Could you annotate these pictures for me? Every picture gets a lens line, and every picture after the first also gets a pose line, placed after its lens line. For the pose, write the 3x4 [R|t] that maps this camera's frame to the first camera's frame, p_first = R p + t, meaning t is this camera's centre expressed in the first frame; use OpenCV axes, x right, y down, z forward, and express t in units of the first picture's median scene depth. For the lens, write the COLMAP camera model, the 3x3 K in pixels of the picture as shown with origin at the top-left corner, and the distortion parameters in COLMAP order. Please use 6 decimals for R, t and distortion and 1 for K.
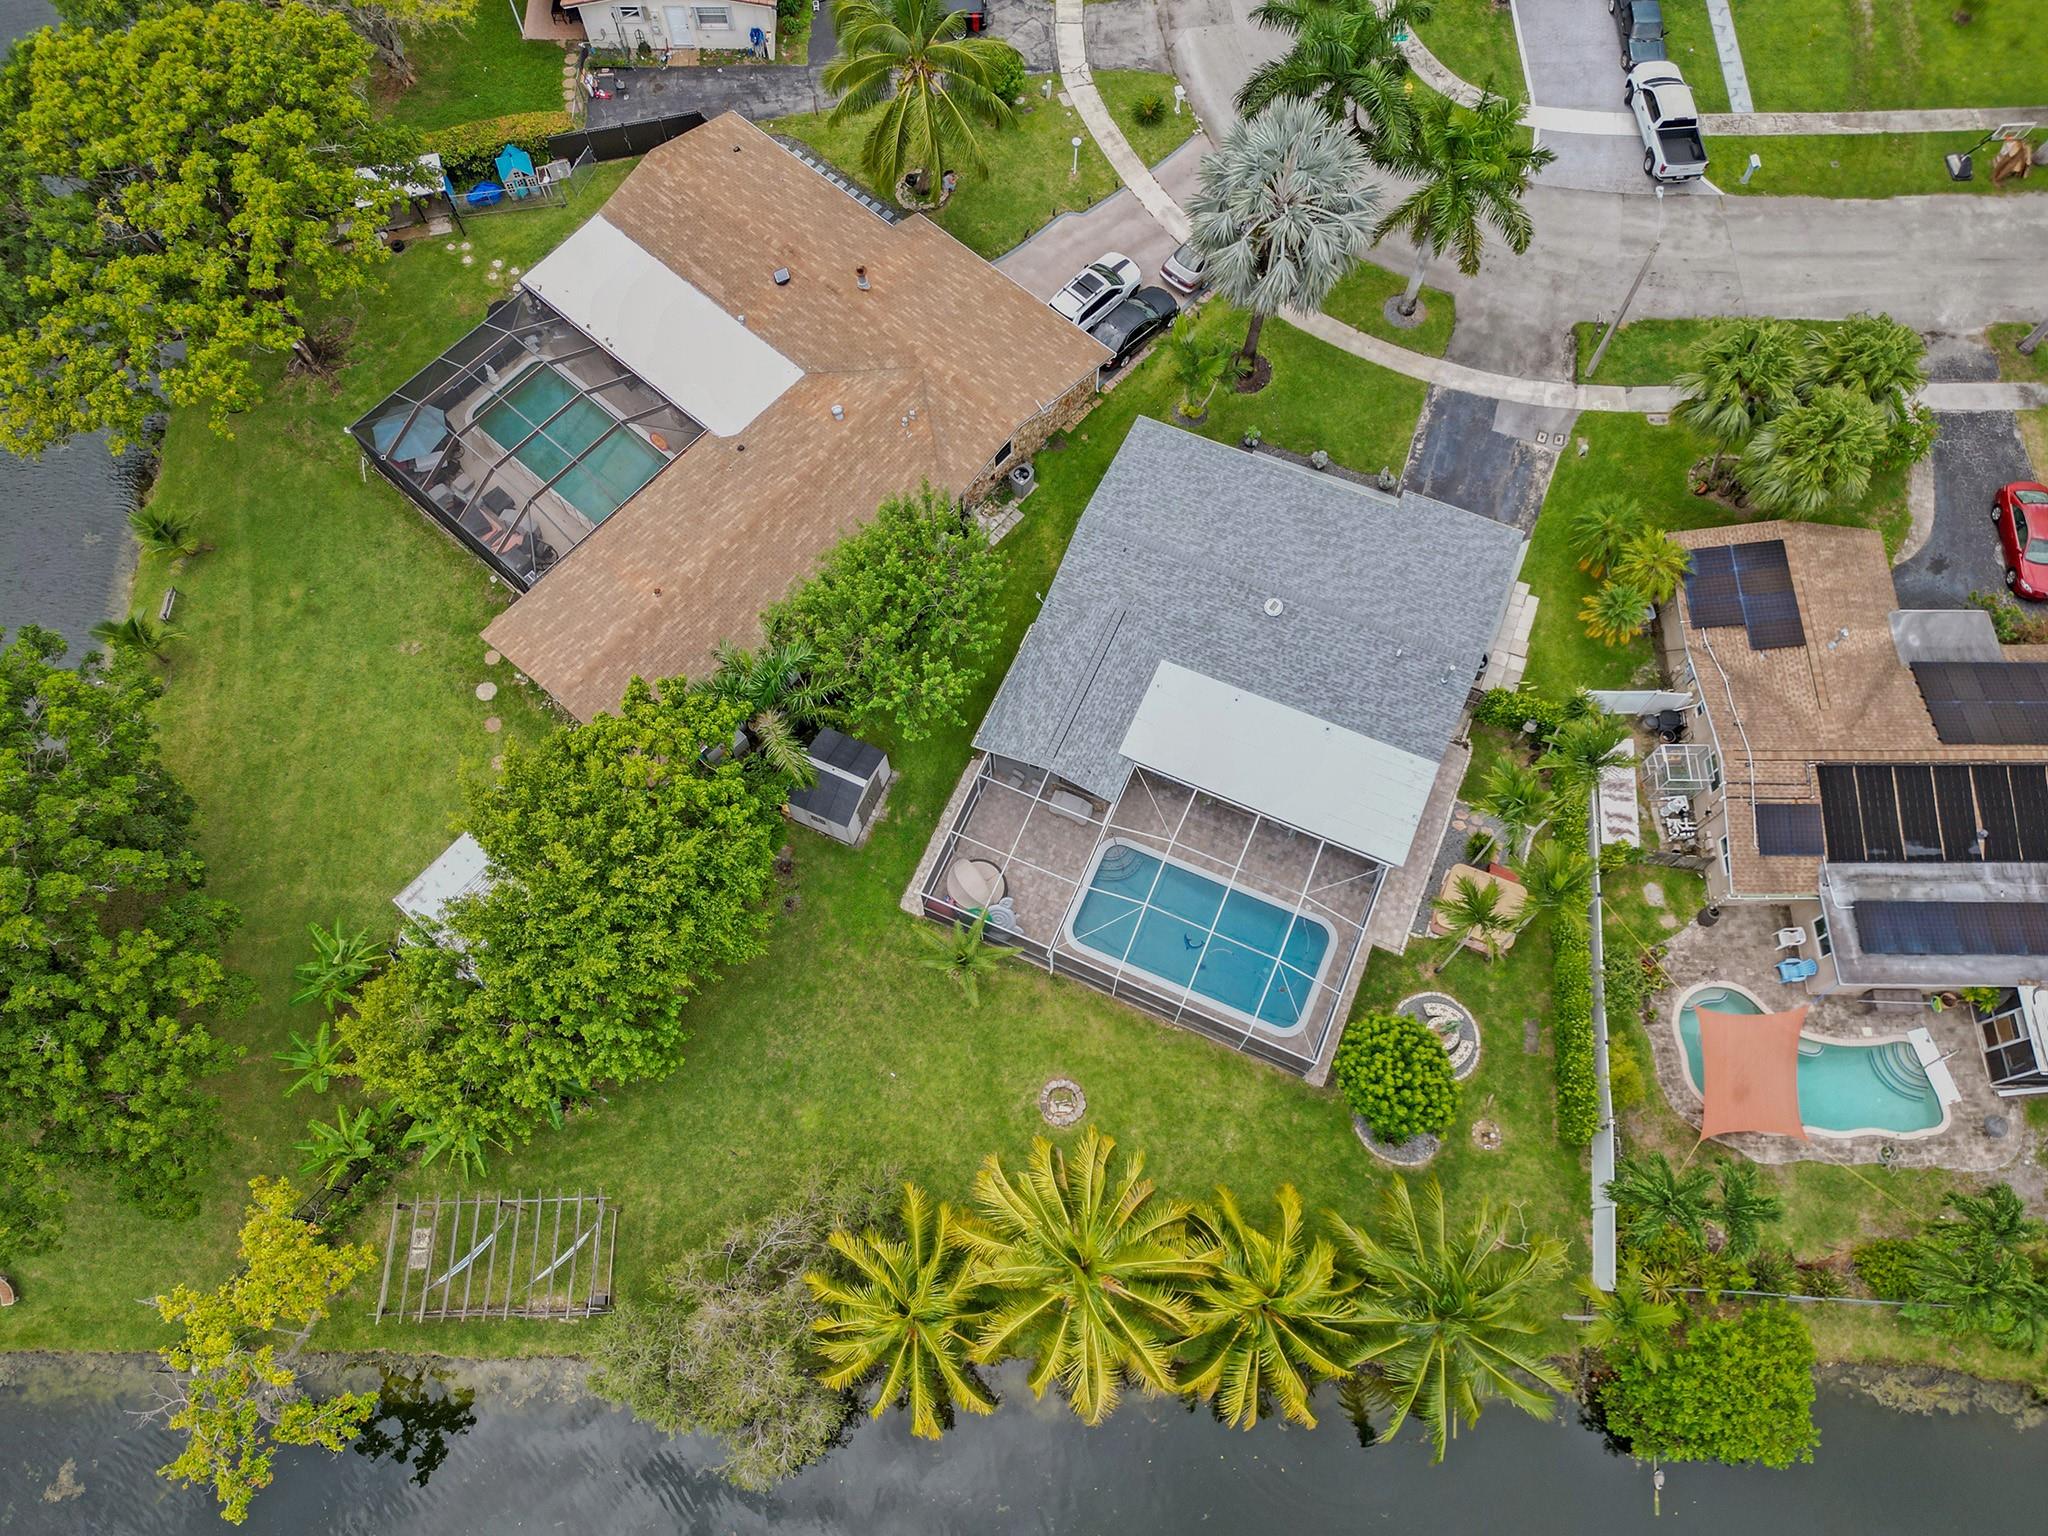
lens RADIAL K [[1471.1, 0, 1024.0], [0, 1471.1, 768.0], [0, 0, 1]] dist [0.068736, -0.065055]
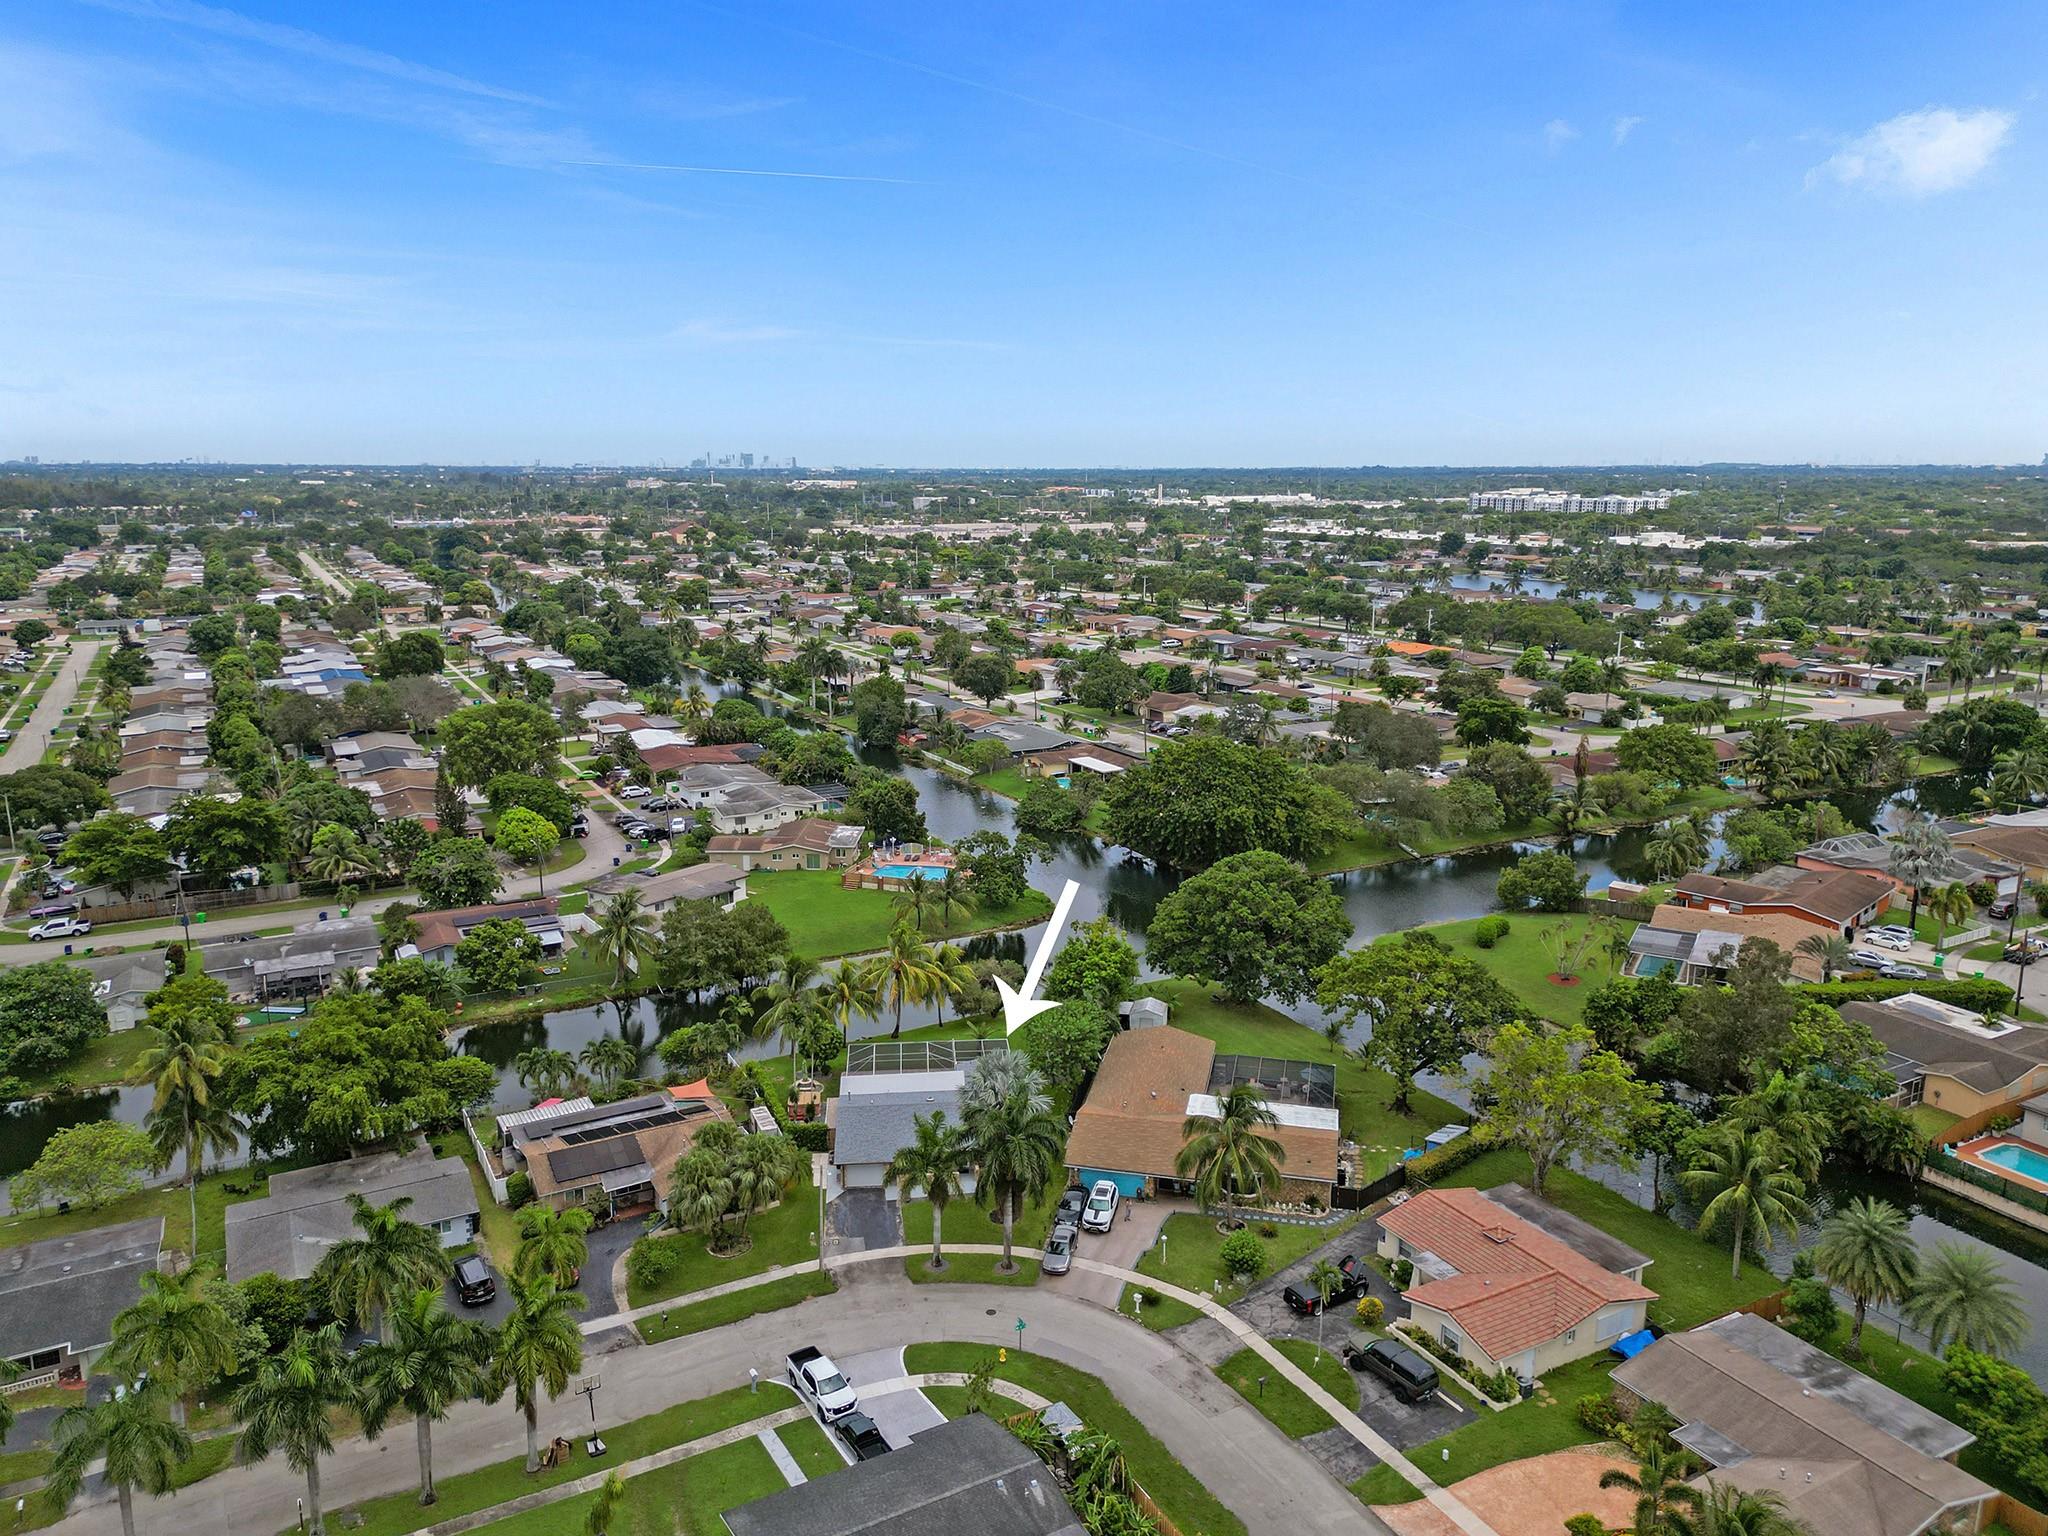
lens RADIAL K [[1438.9, 0, 1024.0], [0, 1438.9, 768.0], [0, 0, 1]] dist [0.061567, -0.044639]
pose [[-0.876645, 0.104677, -0.469613, 1.031005], [-0.445664, 0.191171, 0.874550, -2.206276], [0.181321, 0.975959, -0.120938, 0.805417]]
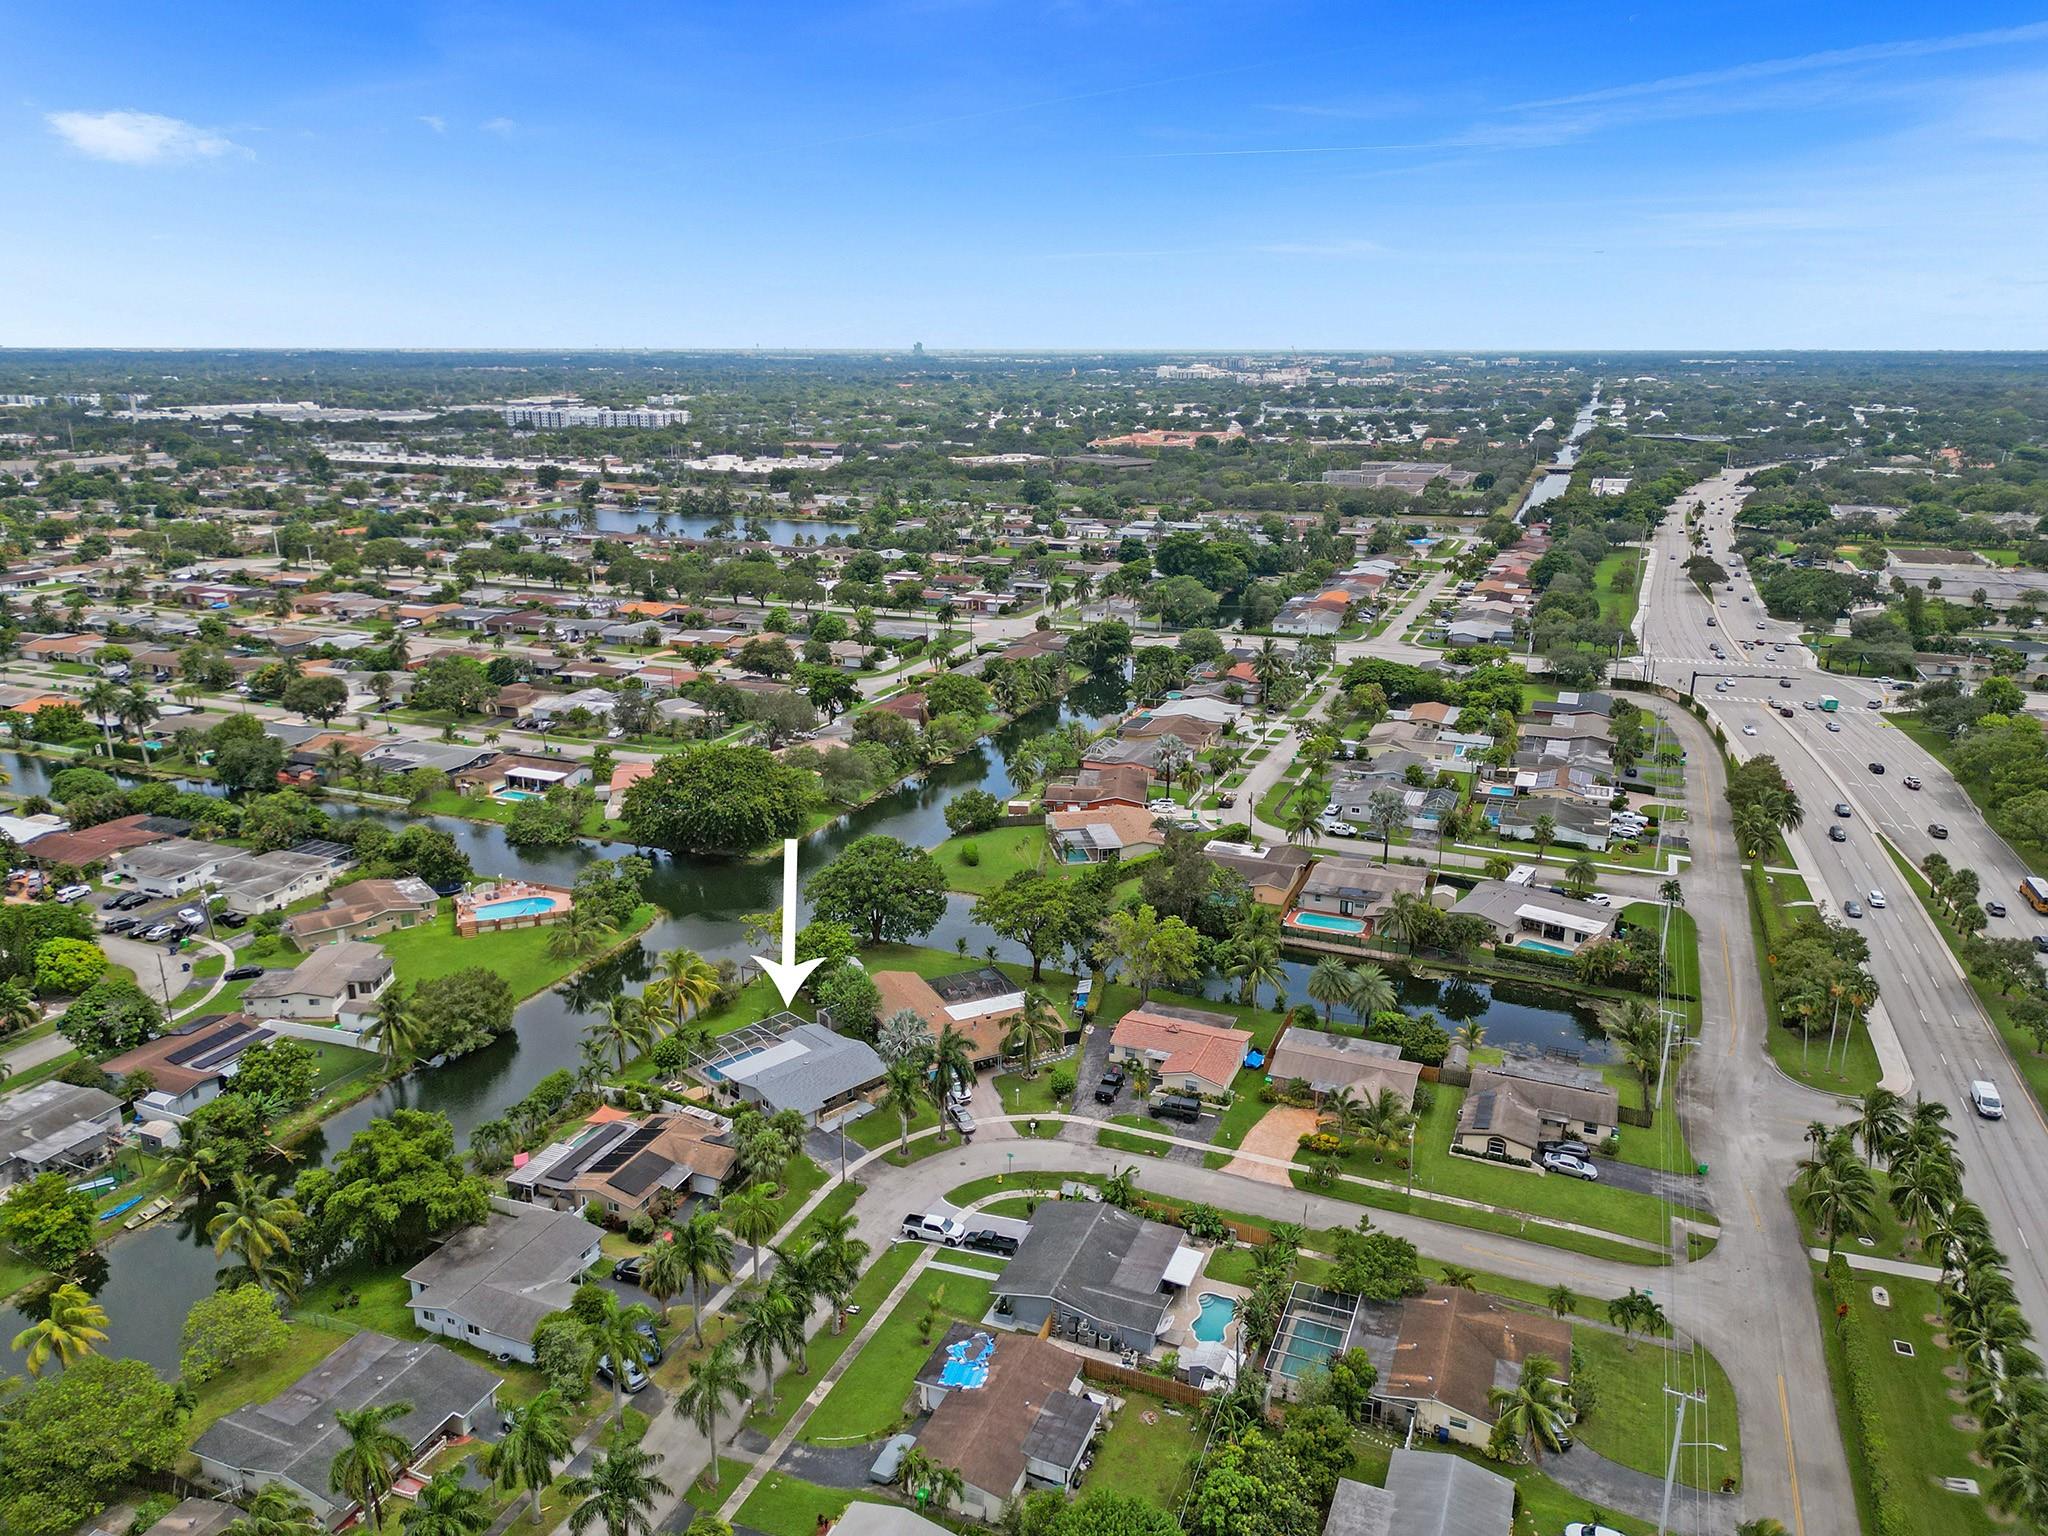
lens RADIAL K [[1432.9, 0, 1024.0], [0, 1432.9, 768.0], [0, 0, 1]] dist [0.096408, -0.092491]
pose [[-0.383035, 0.264198, -0.885146, 2.604593], [-0.858423, 0.252100, 0.446717, -2.086213], [0.341167, 0.930938, 0.130231, 0.161791]]
